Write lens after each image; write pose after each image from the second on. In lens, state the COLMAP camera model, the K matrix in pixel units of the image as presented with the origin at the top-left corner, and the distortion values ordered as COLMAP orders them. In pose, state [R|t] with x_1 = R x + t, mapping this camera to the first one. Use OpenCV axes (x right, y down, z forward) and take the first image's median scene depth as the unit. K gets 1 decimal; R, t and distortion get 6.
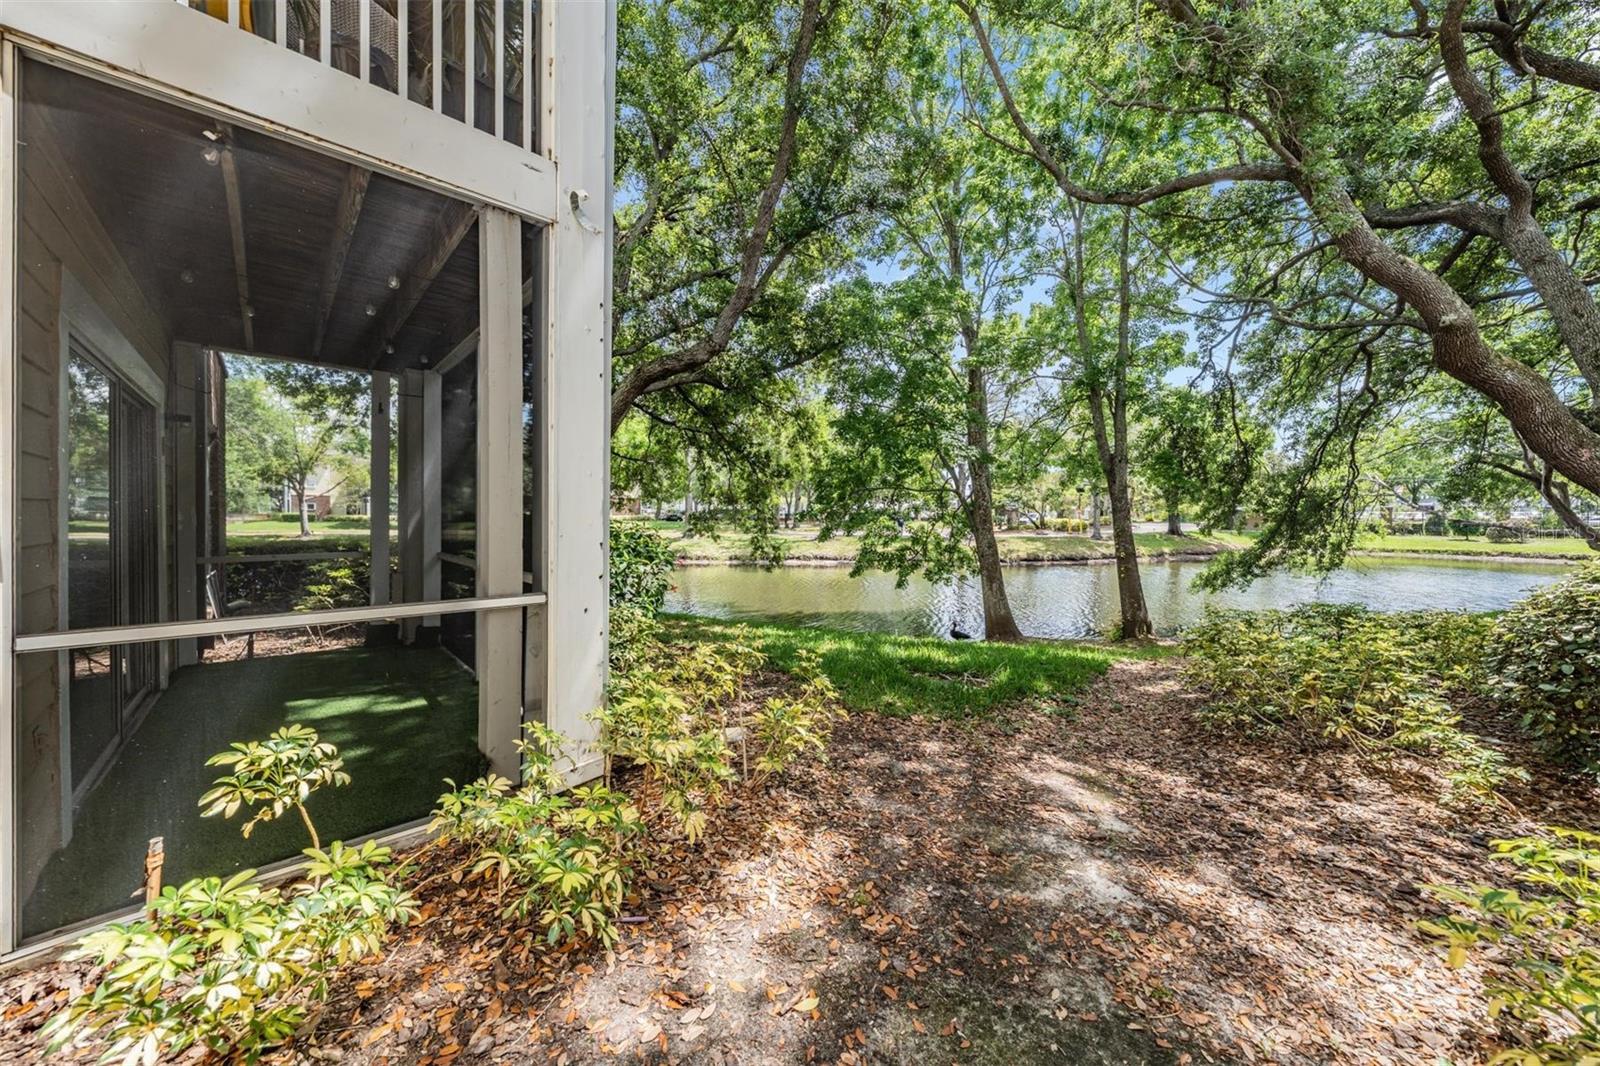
lens RADIAL K [[546.0, 0, 795.8], [0, 546.0, 529.3], [0, 0, 1]] dist [-0.000695, -0.000153]
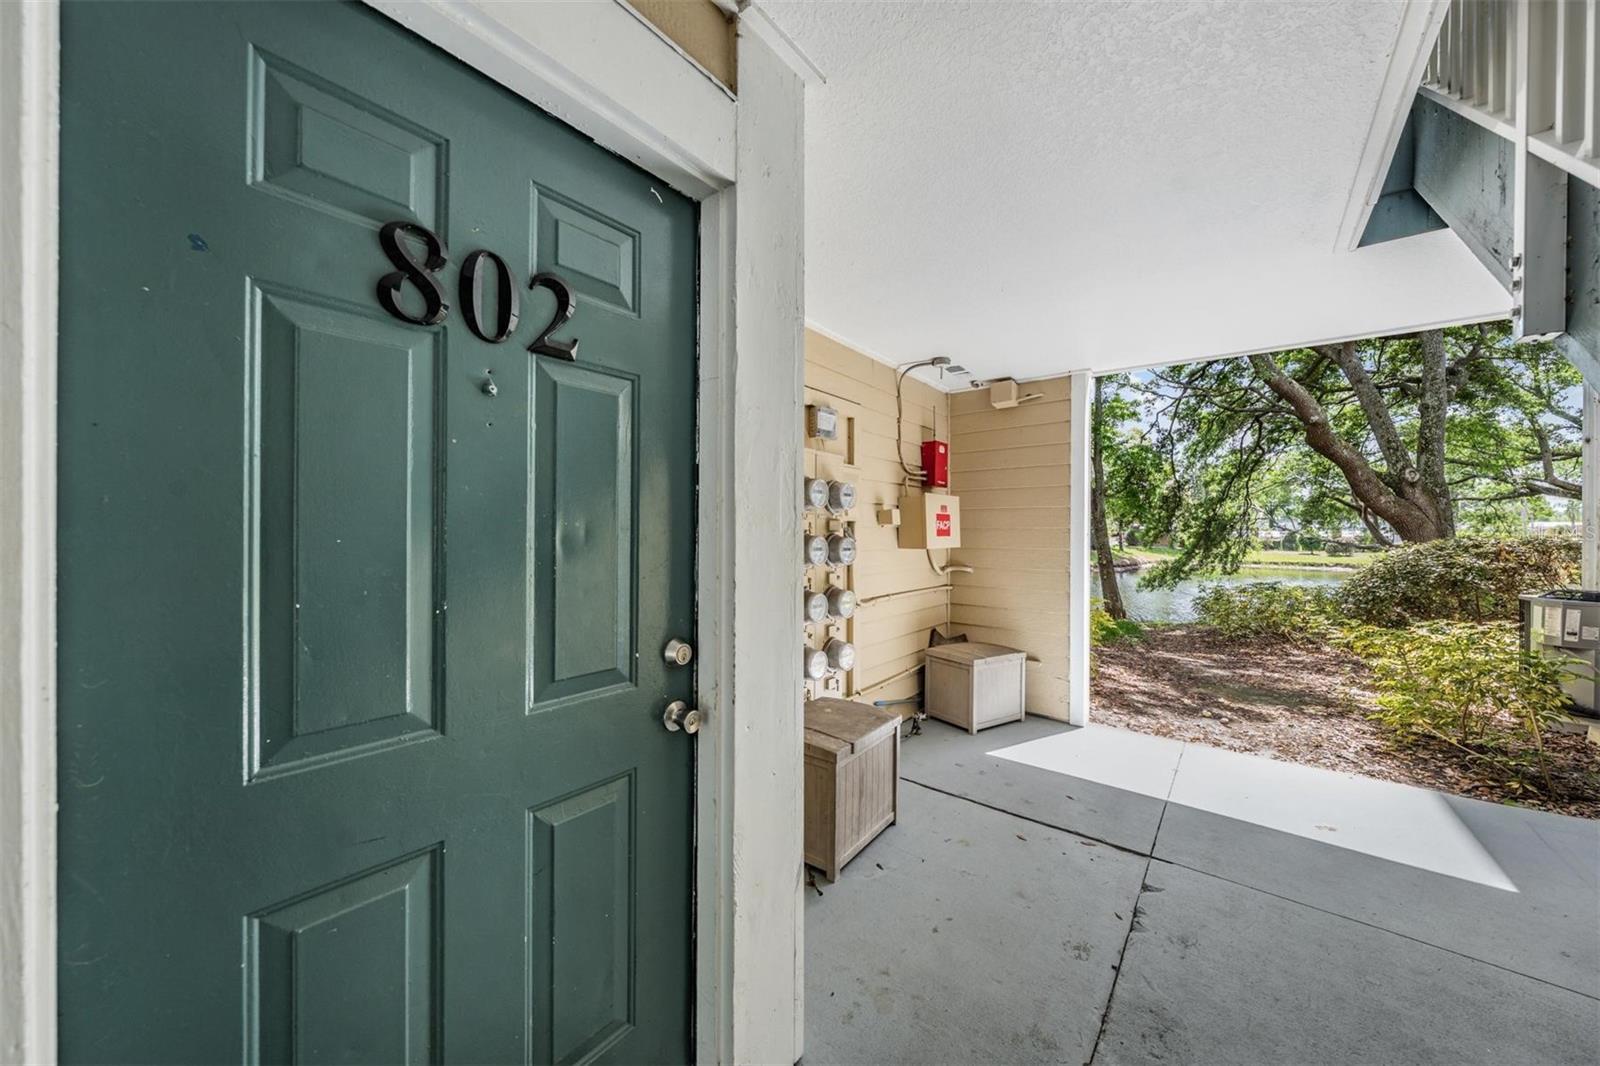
lens RADIAL K [[546.0, 0, 803.1], [0, 546.0, 542.5], [0, 0, 1]] dist [-0.000695, -0.000153]
pose [[0.990013, 0.000511, 0.140978, -0.273142], [0.000522, 0.999973, -0.007290, 0.005414], [-0.140978, 0.007291, 0.989986, -0.201111]]
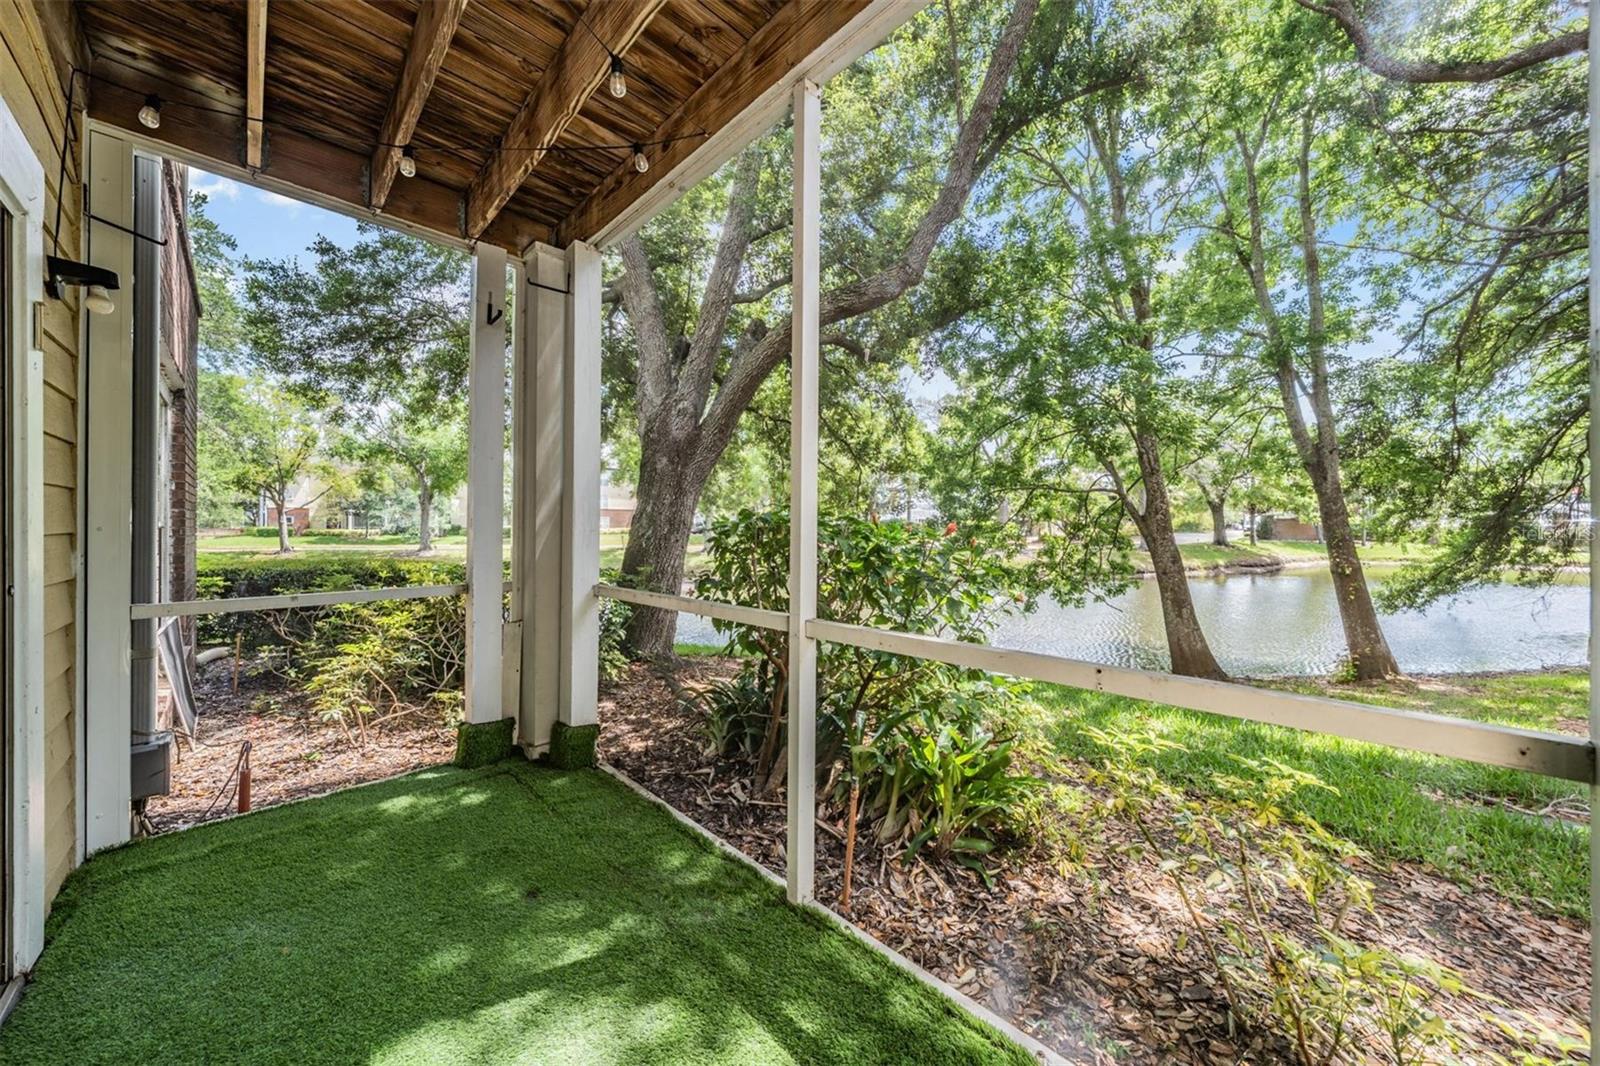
lens RADIAL K [[566.6, 0, 790.4], [0, 566.6, 529.3], [0, 0, 1]] dist [-0.001706, -0.000076]
pose [[0.999971, -0.006449, 0.004103, -0.158023], [0.006540, 0.999722, -0.022641, 0.000968], [-0.003956, 0.022667, 0.999735, 0.150514]]
